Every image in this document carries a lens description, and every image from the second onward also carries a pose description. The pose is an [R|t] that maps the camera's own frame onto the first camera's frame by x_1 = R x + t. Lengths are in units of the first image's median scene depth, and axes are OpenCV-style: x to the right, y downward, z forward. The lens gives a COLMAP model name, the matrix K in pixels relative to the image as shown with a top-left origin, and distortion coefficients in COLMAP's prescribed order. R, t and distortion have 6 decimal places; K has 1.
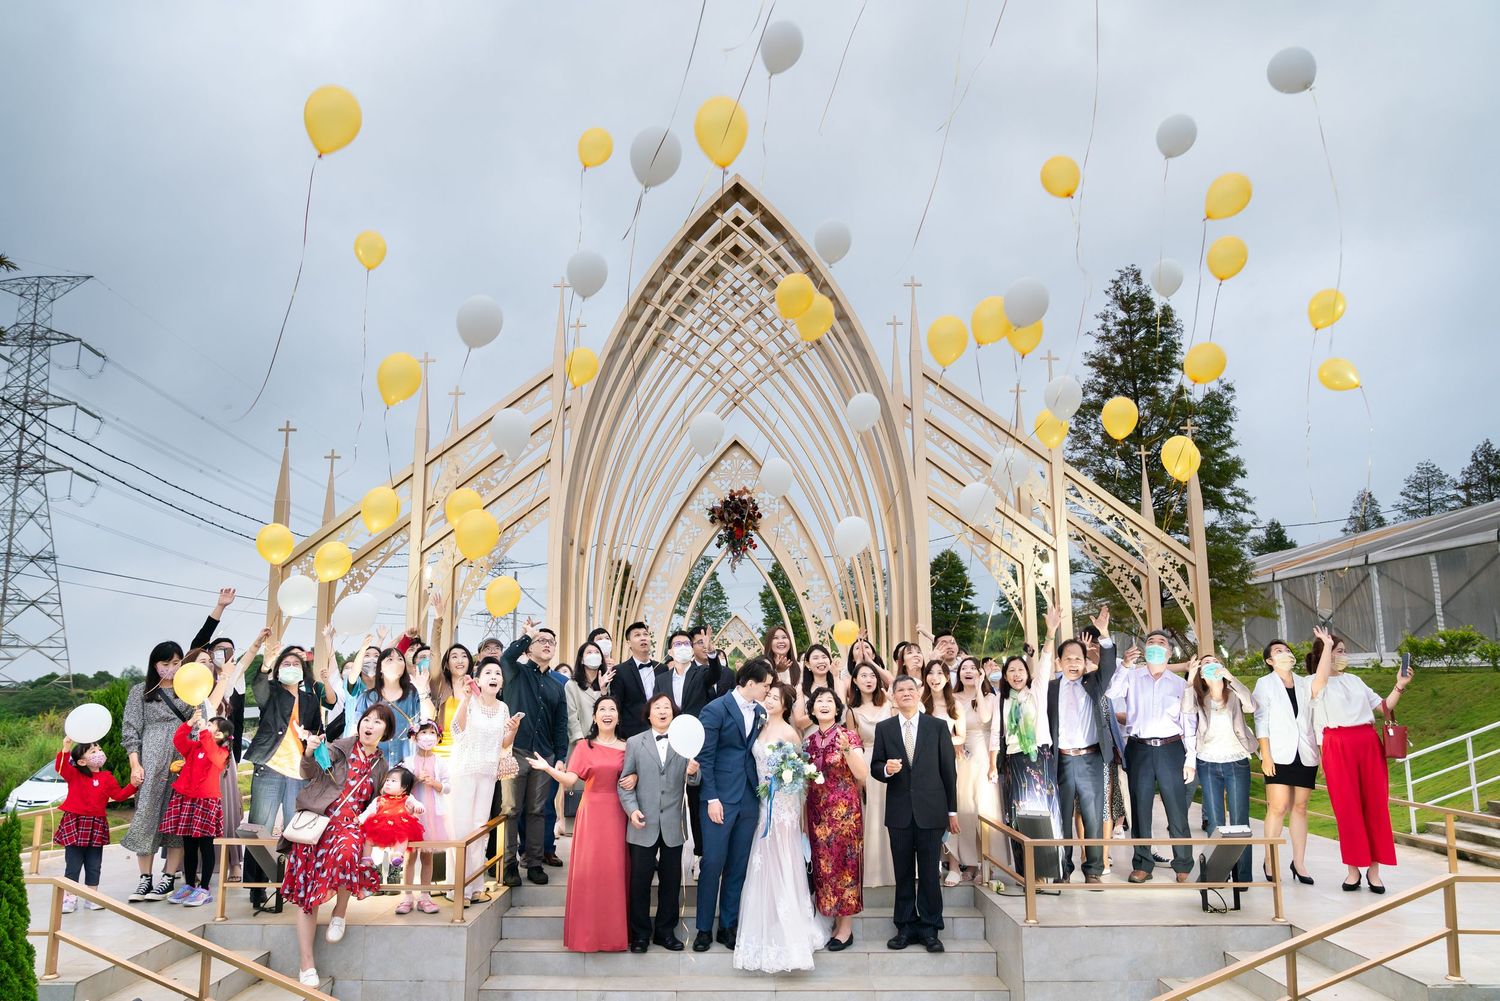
lens RADIAL K [[1056.2, 0, 739.8], [0, 1056.2, 506.3], [0, 0, 1]] dist [-0.021783, 0.002212]
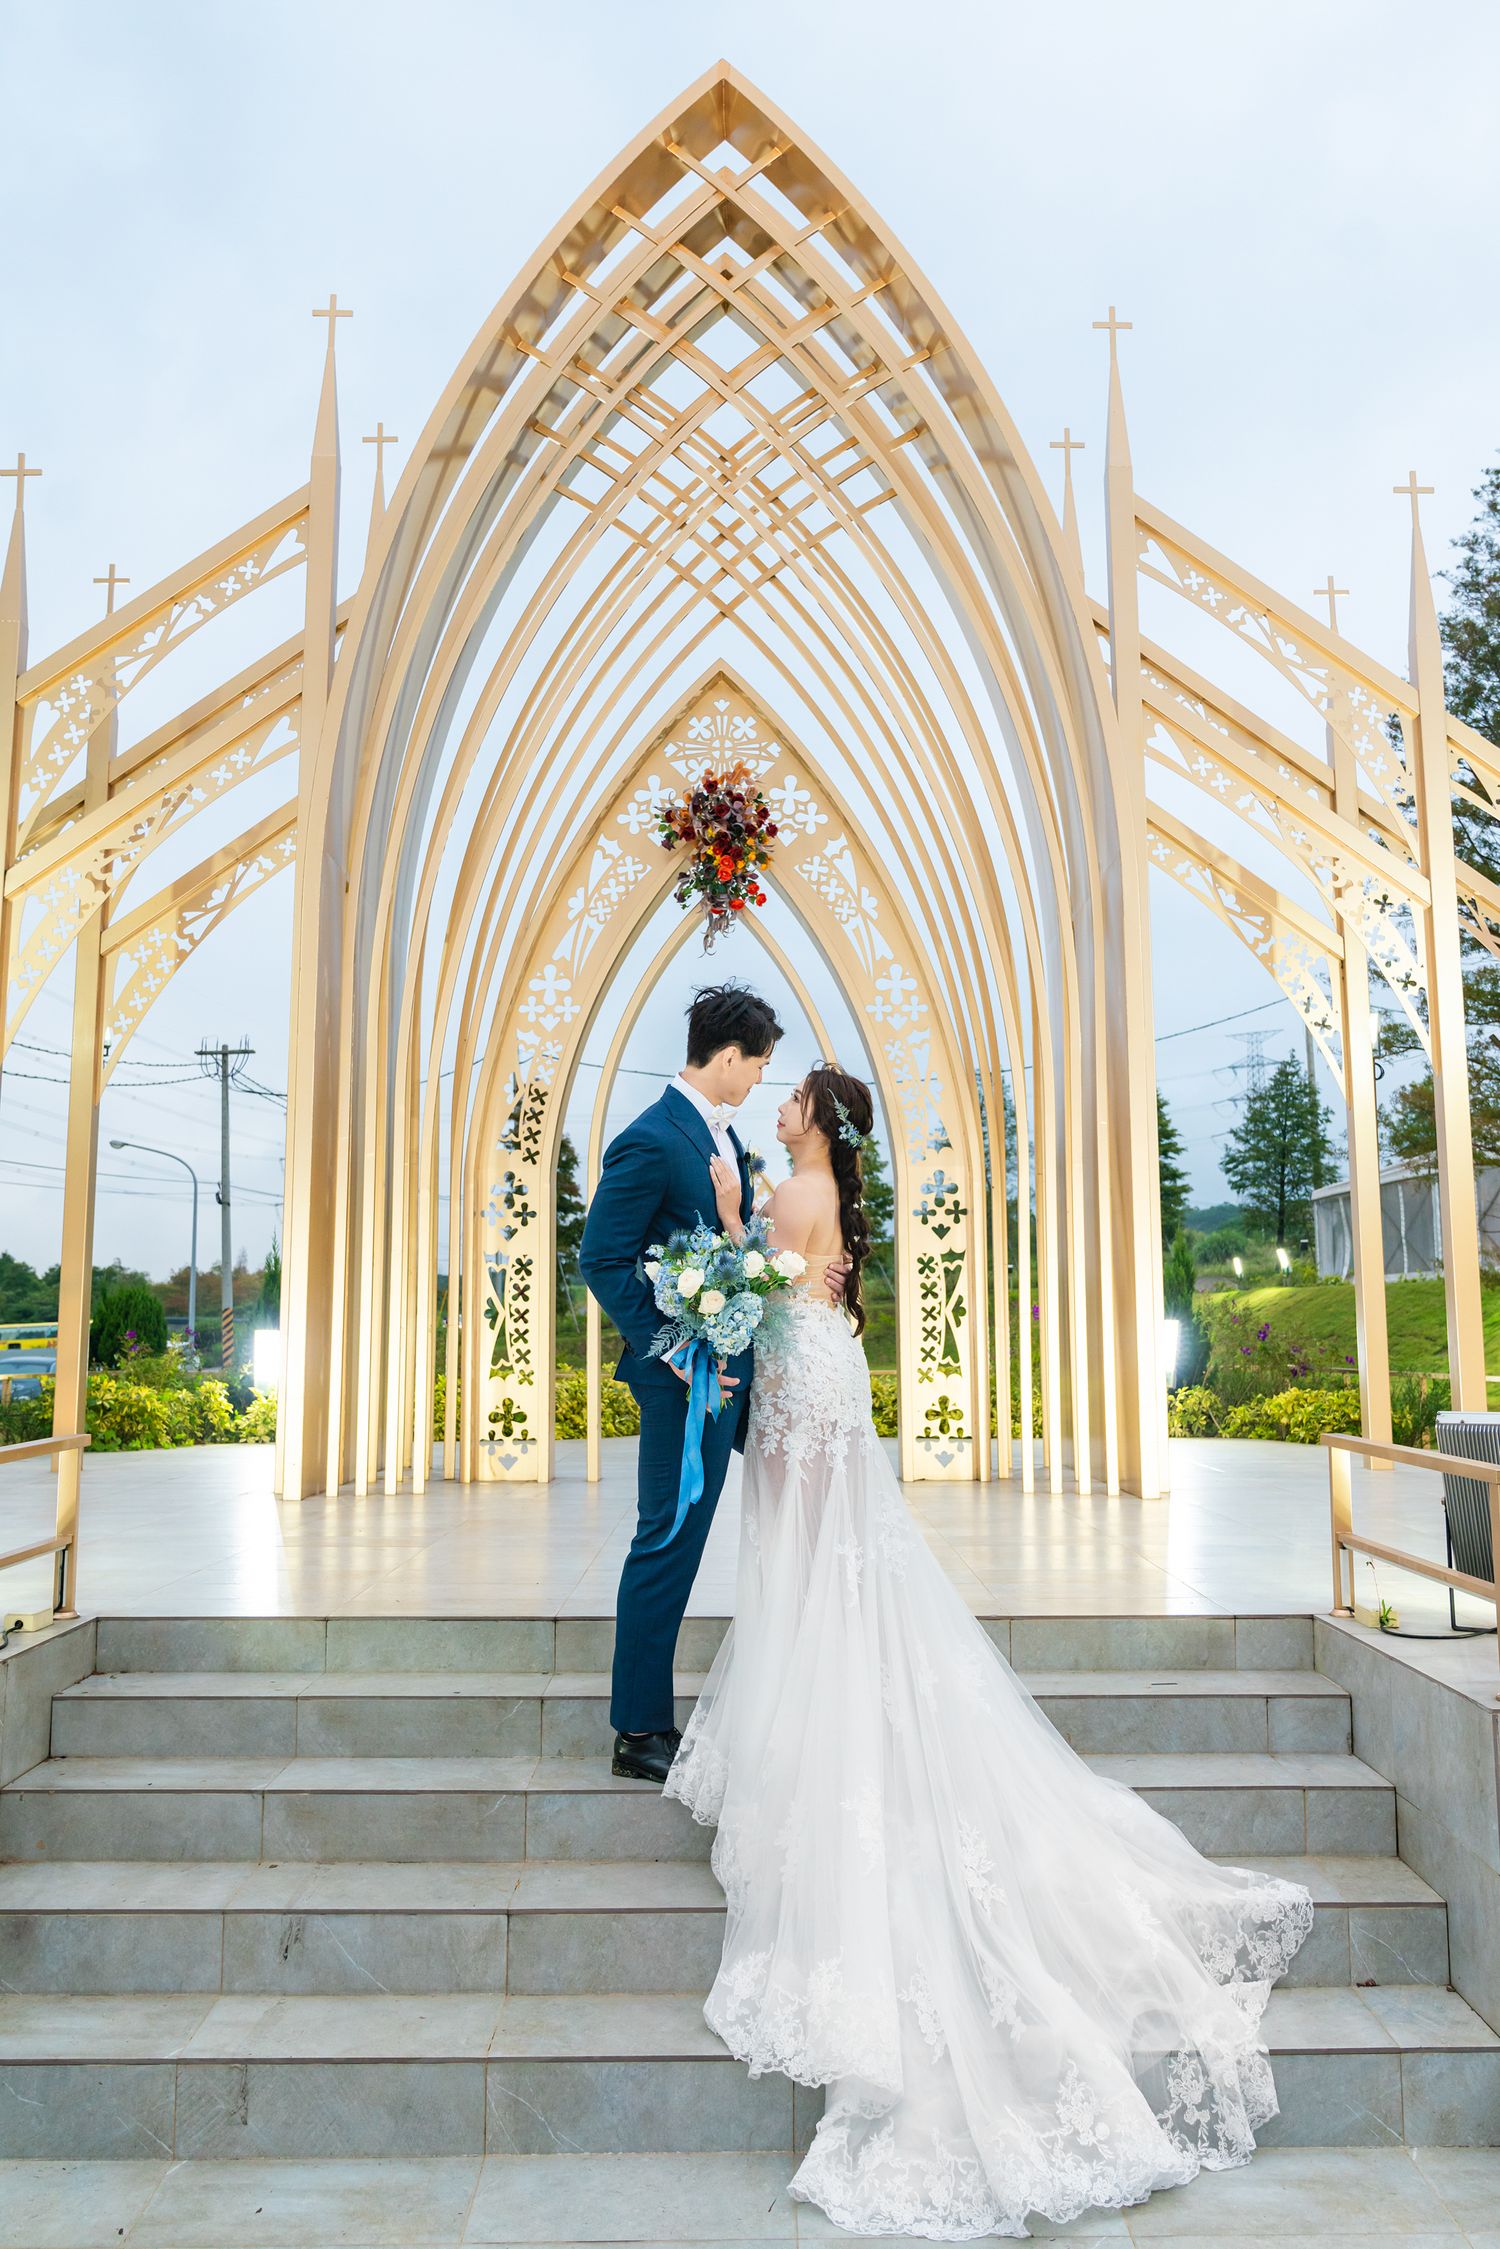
lens RADIAL K [[1836.6, 0, 778.0], [0, 1836.6, 1055.4], [0, 0, 1]] dist [0.004540, 0.001400]
pose [[0.999925, 0.004559, 0.011344, 0.012236], [-0.004716, 0.999893, 0.013830, 0.090993], [-0.011280, -0.013883, 0.999840, 0.208094]]
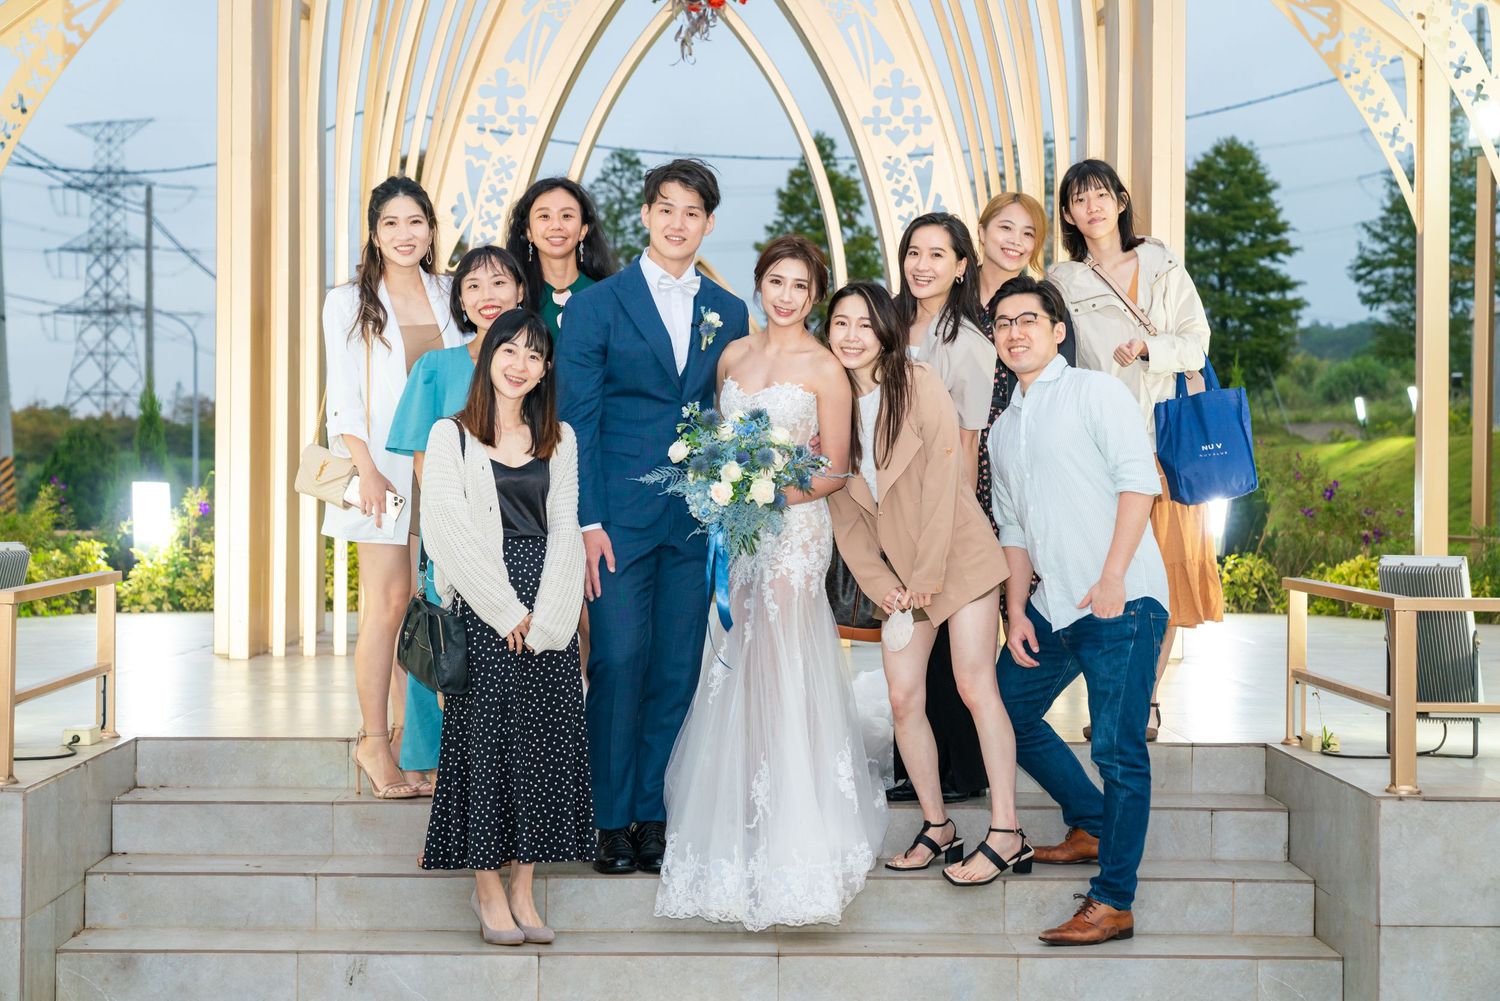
lens RADIAL K [[2617.9, 0, 746.6], [0, 2617.9, 483.1], [0, 0, 1]] dist [0.039487, 0.016305]
pose [[0.999857, 0.009191, 0.014168, 0.002787], [-0.011320, 0.987317, 0.158356, 0.060943], [-0.012532, -0.158494, 0.987280, 0.005206]]
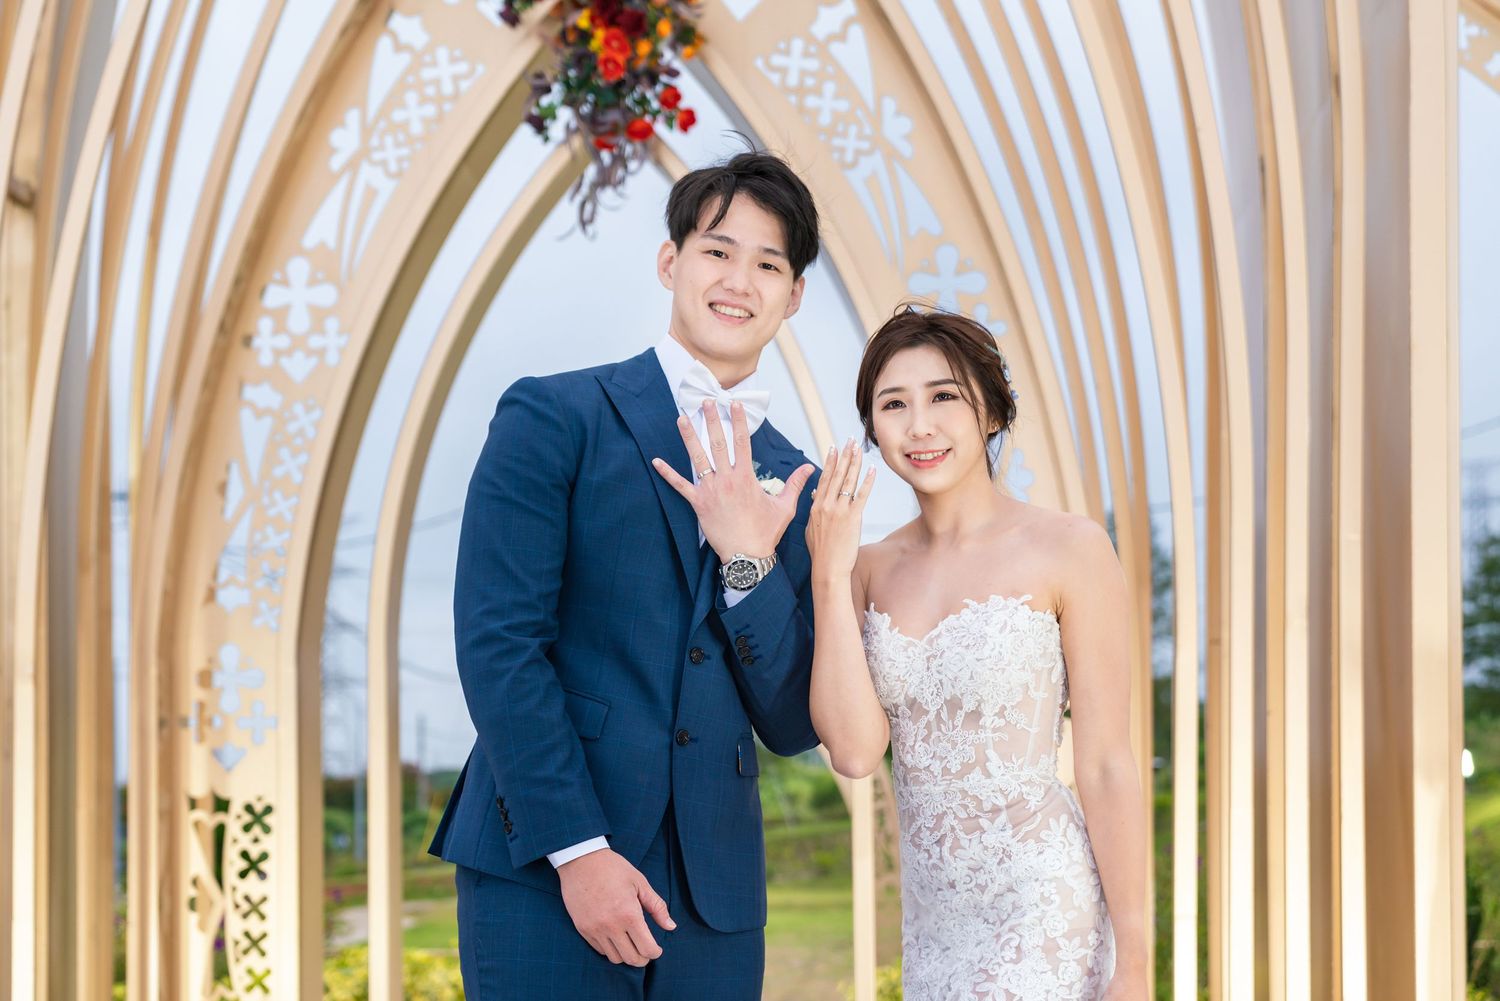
lens RADIAL K [[2142.1, 0, 747.5], [0, 2142.1, 813.3], [0, 0, 1]] dist [0.028325, -0.084686]
pose [[0.998877, 0.003766, -0.047238, 0.049462], [0.004185, 0.985931, 0.167100, 0.107224], [0.047203, -0.167110, 0.984808, 0.490219]]
